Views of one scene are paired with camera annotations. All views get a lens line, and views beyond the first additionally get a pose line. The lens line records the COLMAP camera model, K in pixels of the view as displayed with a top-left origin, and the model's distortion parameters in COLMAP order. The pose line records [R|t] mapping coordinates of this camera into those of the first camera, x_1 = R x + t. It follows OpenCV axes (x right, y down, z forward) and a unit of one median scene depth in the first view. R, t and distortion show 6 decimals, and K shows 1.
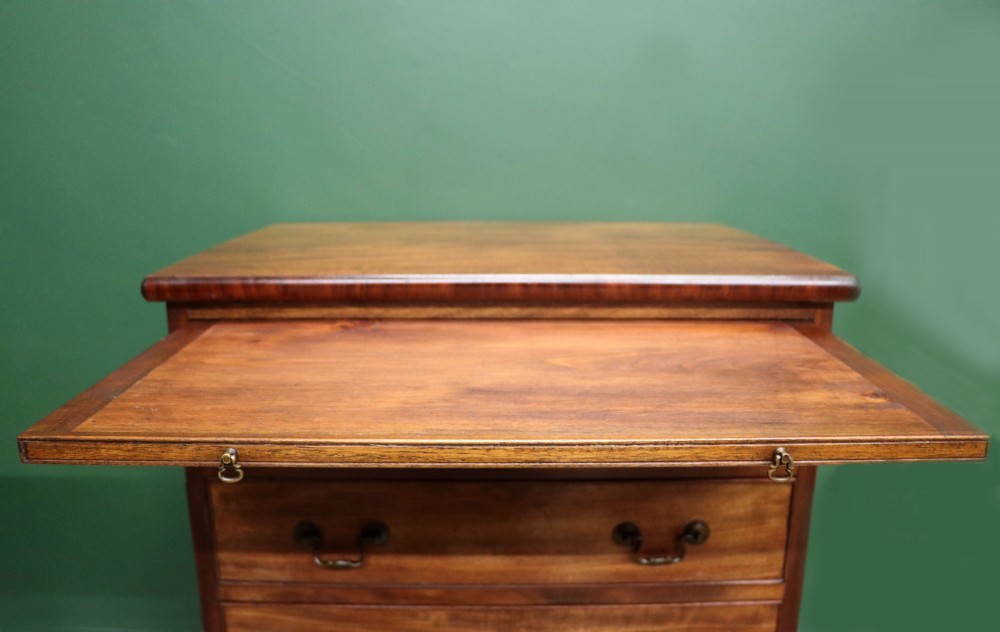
lens RADIAL K [[851.0, 0, 500.3], [0, 851.0, 356.3], [0, 0, 1]] dist [-0.154004, 0.007030]
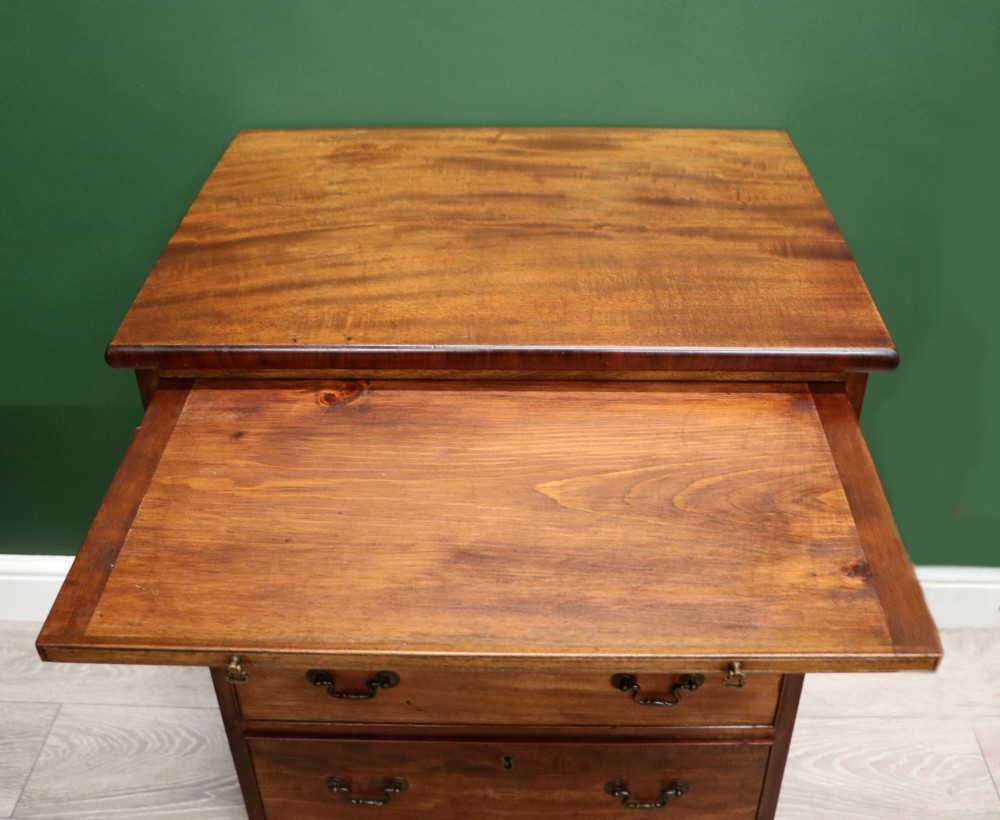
lens RADIAL K [[1133.7, 0, 524.4], [0, 1133.7, 429.1], [0, 0, 1]] dist [-0.144655, 0.149192]
pose [[0.999743, 0.009902, -0.020395, 0.055454], [-0.001908, 0.933125, 0.359547, -0.446866], [0.022592, -0.359416, 0.932904, -0.167376]]
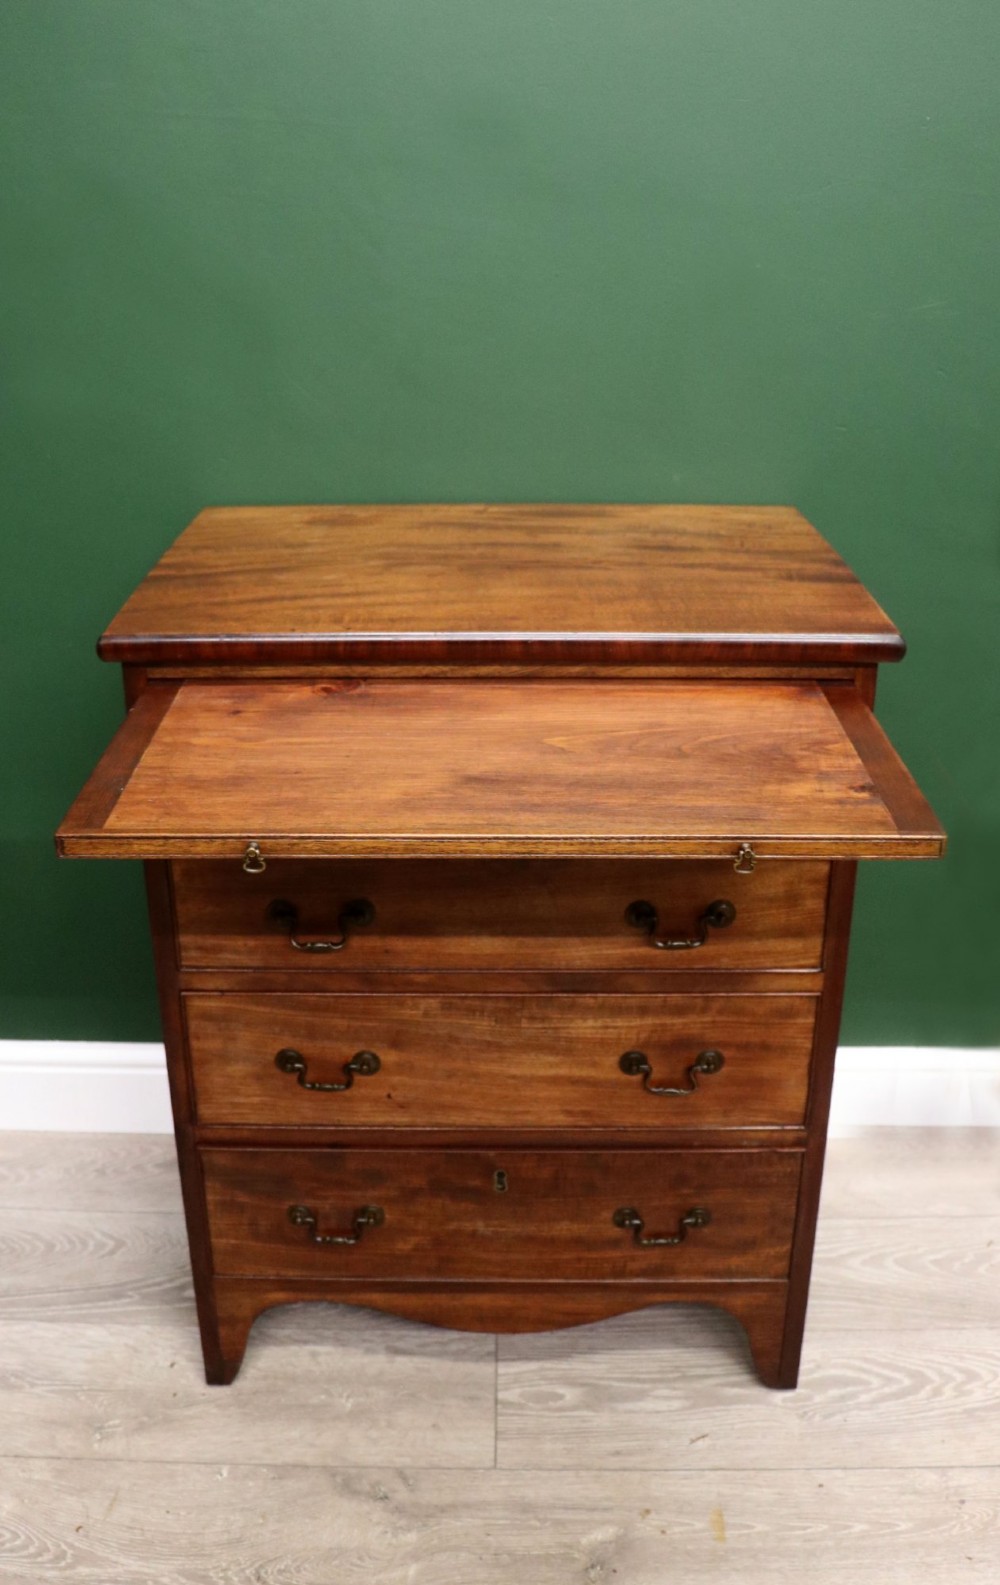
lens RADIAL K [[1566.2, 0, 492.2], [0, 1566.2, 876.4], [0, 0, 1]] dist [-0.154288, 0.024593]
pose [[0.999911, 0.003554, -0.012855, 0.015787], [-0.001053, 0.981861, 0.189597, -0.154361], [0.013295, -0.189567, 0.981778, -0.674851]]
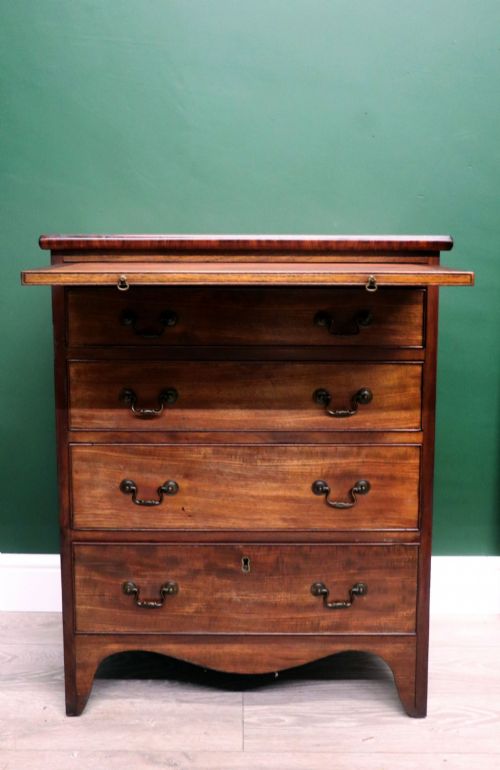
lens RADIAL K [[950.1, 0, 245.2], [0, 950.1, 367.2], [0, 0, 1]] dist [-0.102631, 0.213783]
pose [[1.000000, 0.000535, -0.000576, 0.002090], [-0.000601, 0.992674, -0.120825, 0.417226], [0.000507, 0.120826, 0.992674, -0.936975]]
